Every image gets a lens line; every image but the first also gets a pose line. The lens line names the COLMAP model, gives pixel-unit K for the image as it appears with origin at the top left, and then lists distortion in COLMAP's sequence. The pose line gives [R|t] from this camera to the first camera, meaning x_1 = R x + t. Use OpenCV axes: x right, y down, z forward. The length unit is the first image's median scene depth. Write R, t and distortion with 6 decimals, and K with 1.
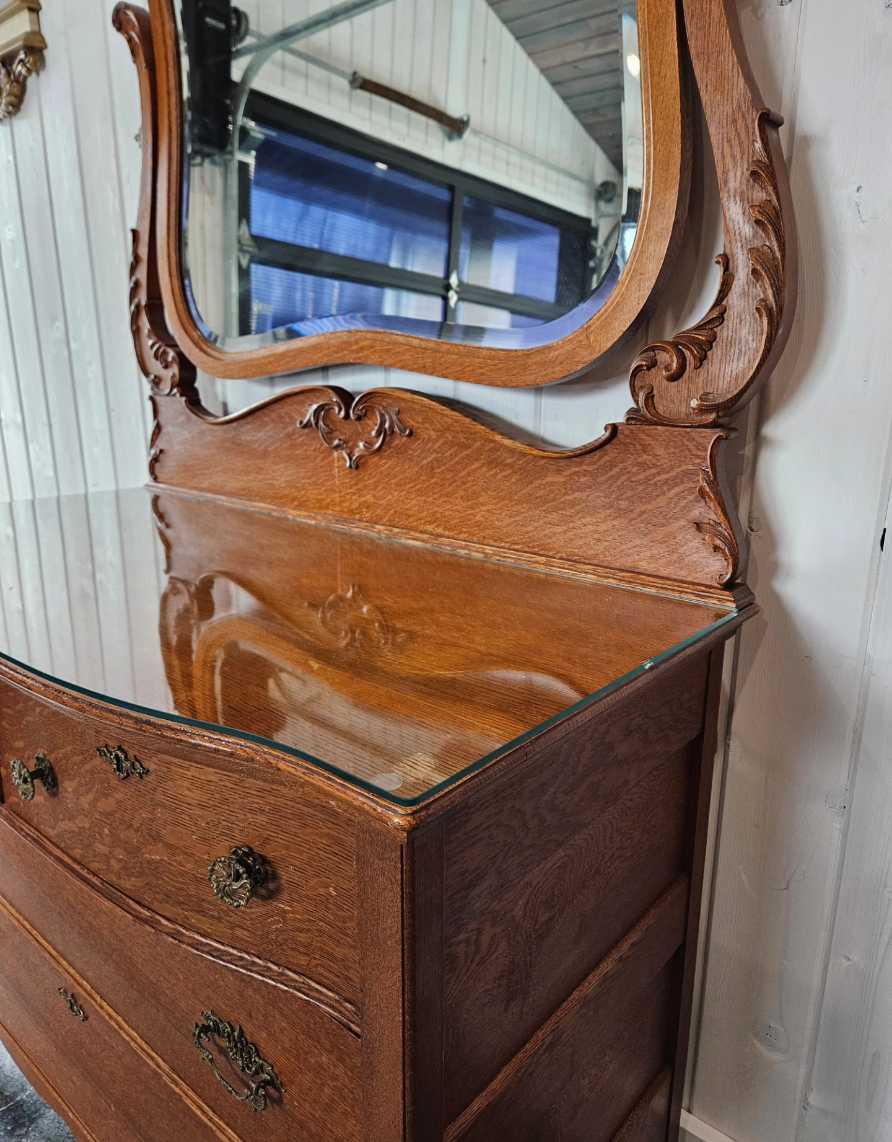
lens RADIAL K [[798.5, 0, 435.3], [0, 798.5, 570.3], [0, 0, 1]] dist [0.068974, -0.057162]
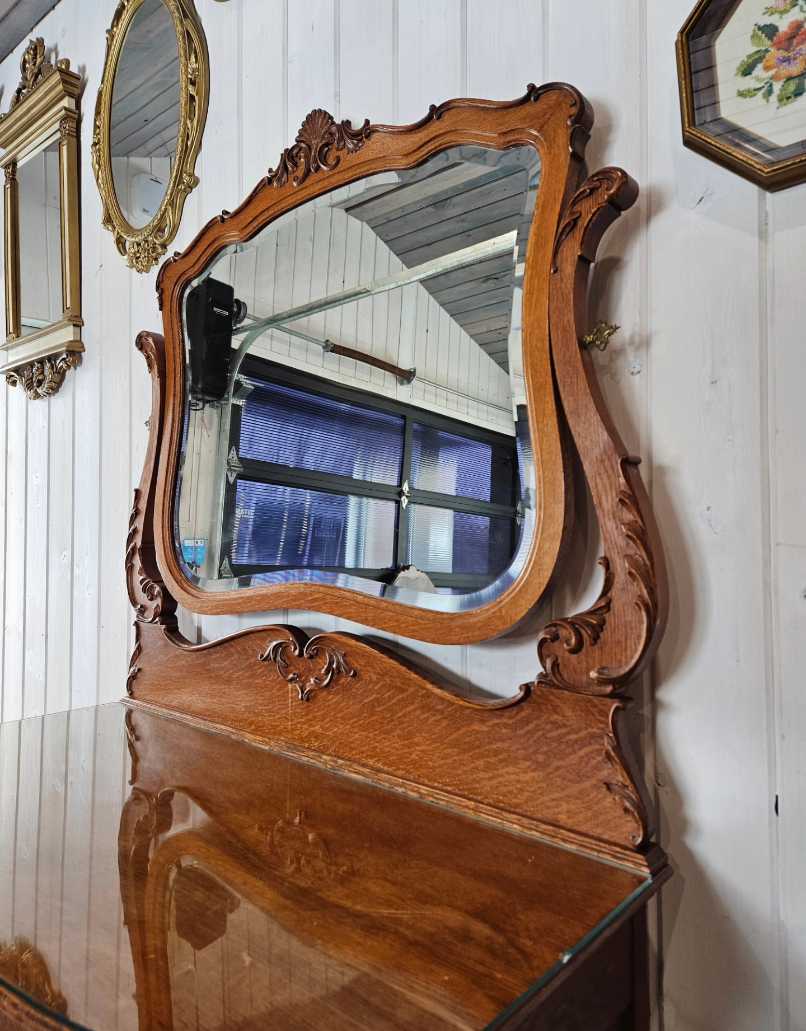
lens RADIAL K [[711.1, 0, 390.0], [0, 711.1, 506.2], [0, 0, 1]] dist [0.073078, -0.049545]
pose [[0.999988, 0.001022, -0.004804, 0.024675], [-0.002370, 0.957149, -0.289587, -0.107324], [0.004302, 0.289595, 0.957140, -0.049627]]
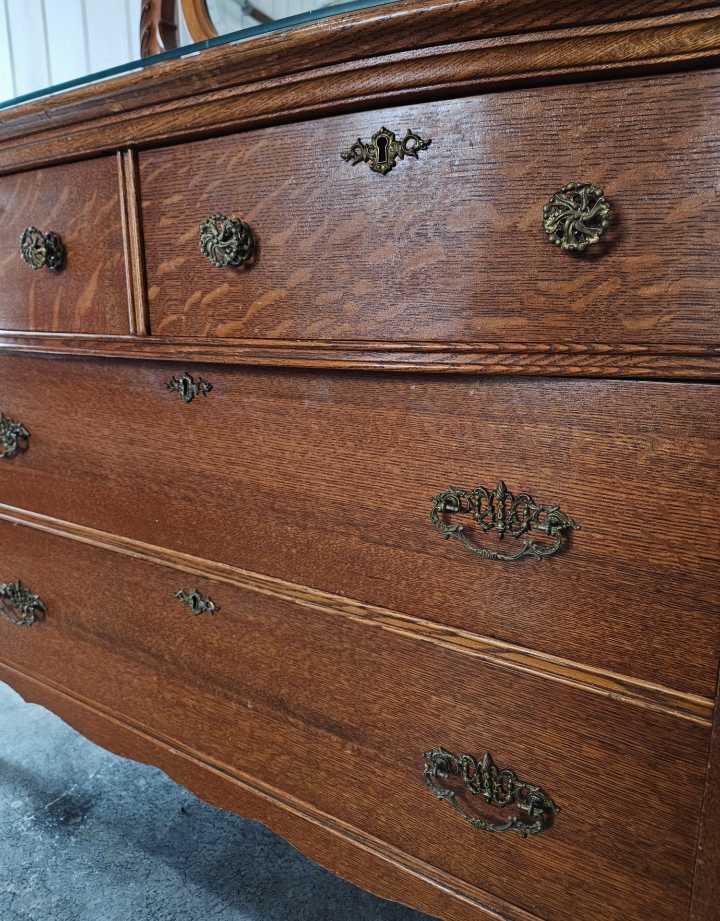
lens RADIAL K [[644.0, 0, 357.5], [0, 644.0, 456.7], [0, 0, 1]] dist [0.068974, -0.057162]
pose [[0.989226, -0.033390, 0.142539, -0.330346], [0.040082, 0.998212, -0.044333, 0.371004], [-0.140804, 0.049568, 0.988796, 0.212260]]
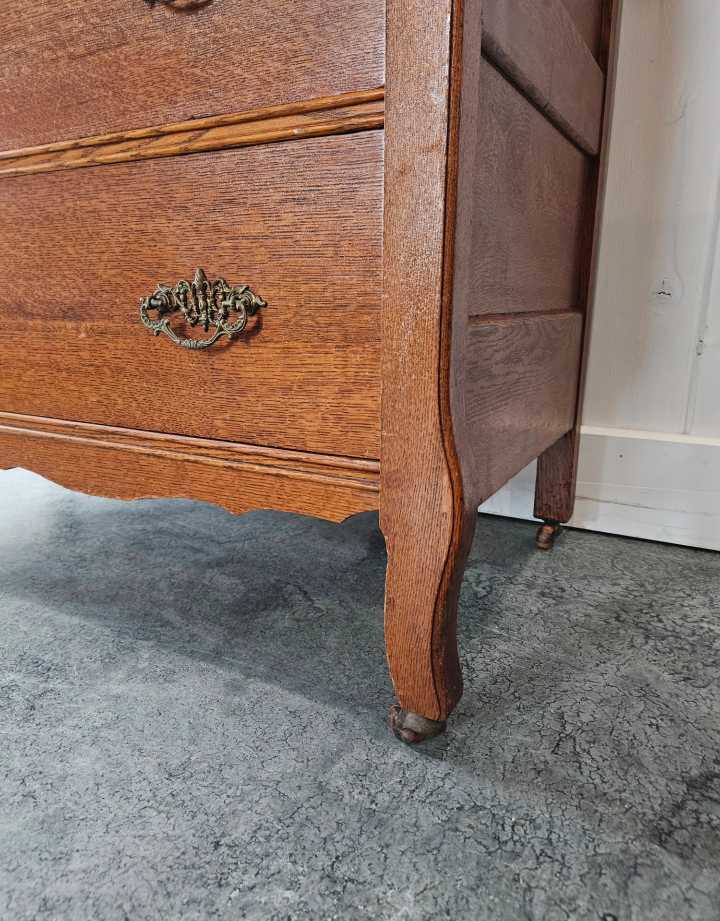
lens RADIAL K [[644.0, 0, 349.3], [0, 644.0, 454.9], [0, 0, 1]] dist [0.068974, -0.057162]
pose [[0.979908, -0.050118, 0.193051, -0.154068], [0.055292, 0.998239, -0.021503, 0.738437], [-0.191633, 0.031745, 0.980953, 0.241994]]
